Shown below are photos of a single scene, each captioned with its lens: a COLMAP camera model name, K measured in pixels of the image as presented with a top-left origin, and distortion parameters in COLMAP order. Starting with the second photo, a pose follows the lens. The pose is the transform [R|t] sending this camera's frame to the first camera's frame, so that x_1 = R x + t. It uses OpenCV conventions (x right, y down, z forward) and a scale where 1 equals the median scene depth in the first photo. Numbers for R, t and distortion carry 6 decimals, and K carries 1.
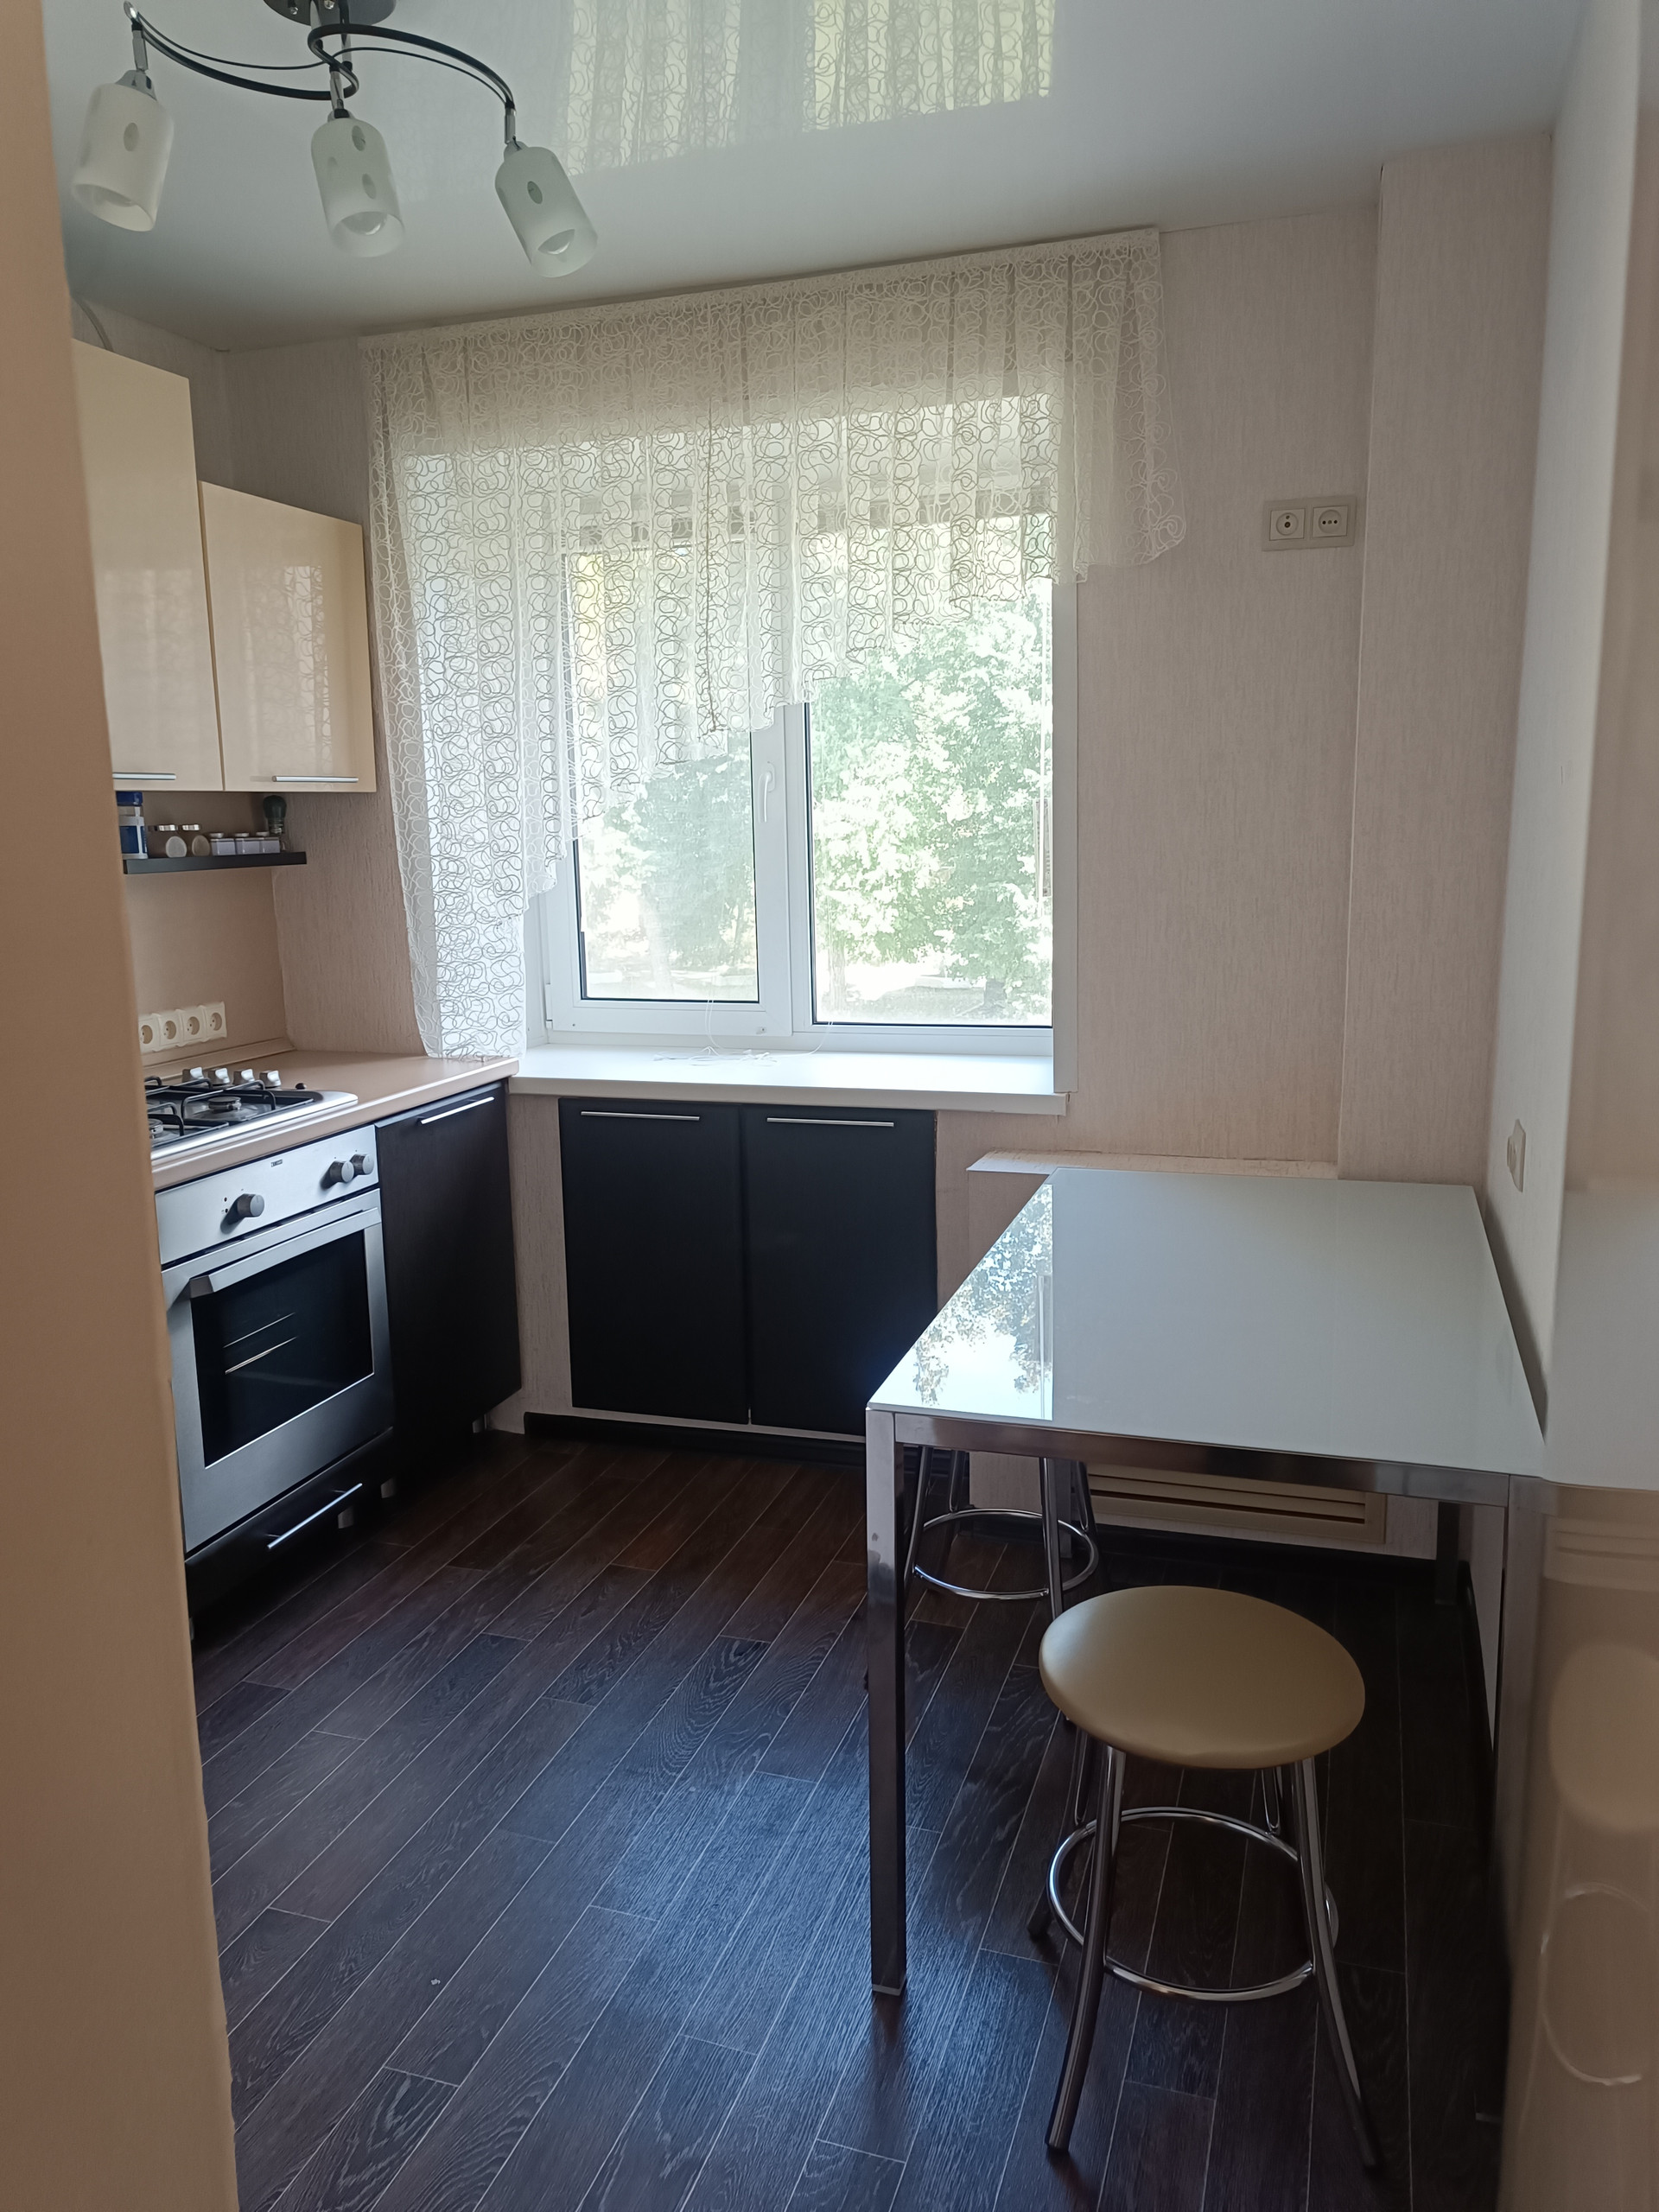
lens RADIAL K [[1620.8, 0, 829.5], [0, 1620.8, 1106.0], [0, 0, 1]] dist [0.017242, -0.008096]
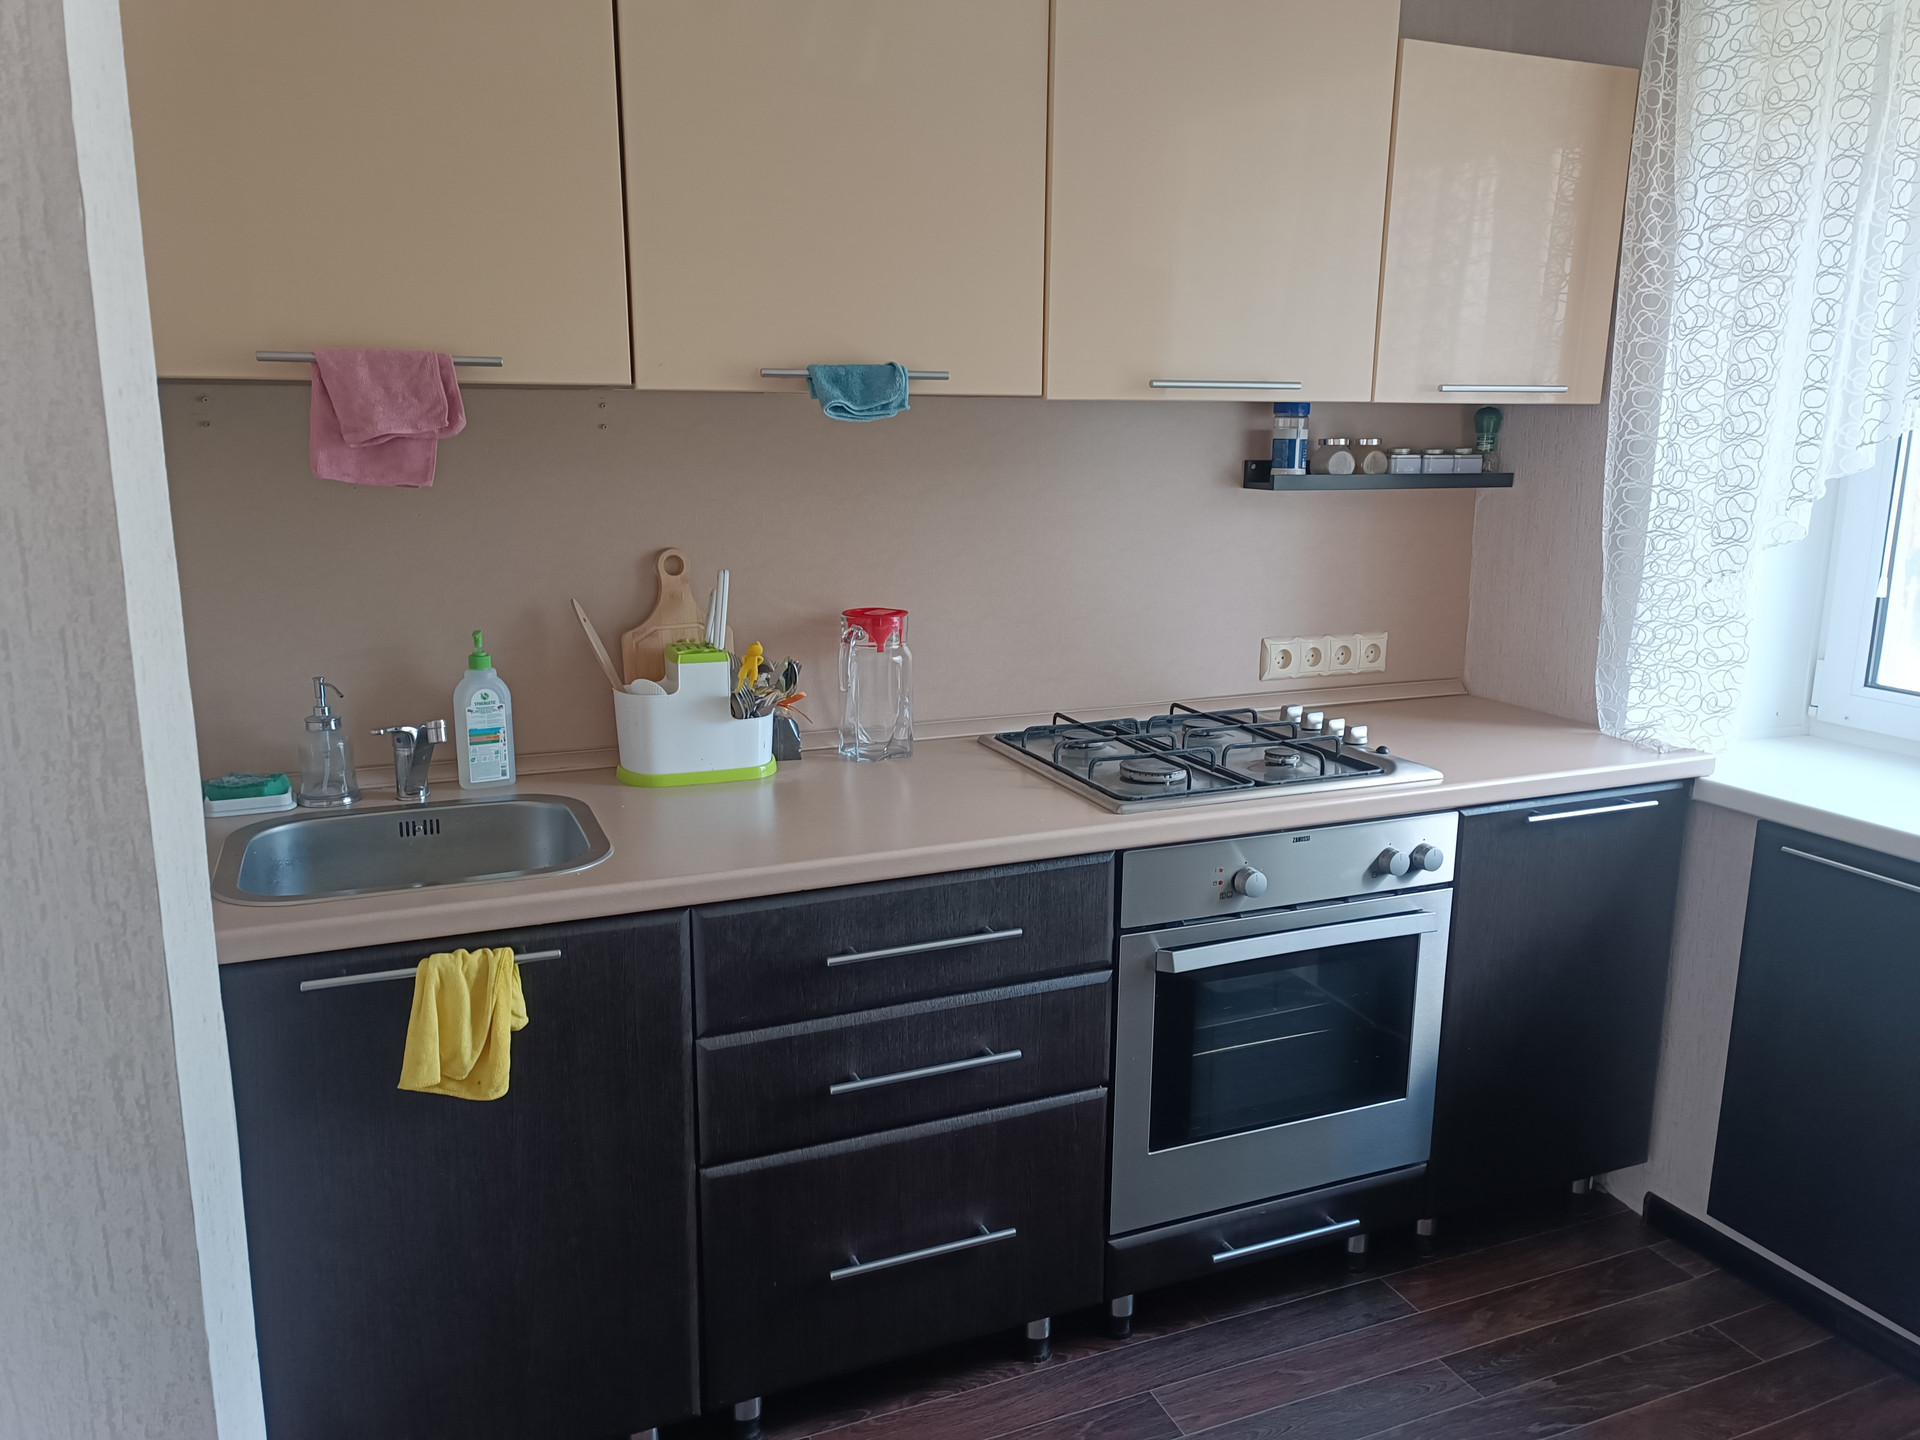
lens RADIAL K [[1377.6, 0, 960.0], [0, 1377.6, 720.0], [0, 0, 1]] dist [0.026189, -0.032626]
pose [[0.648567, 0.179965, -0.739577, 0.058794], [-0.152804, 0.982651, 0.105113, -0.063001], [0.745662, 0.044837, 0.664814, 0.313518]]
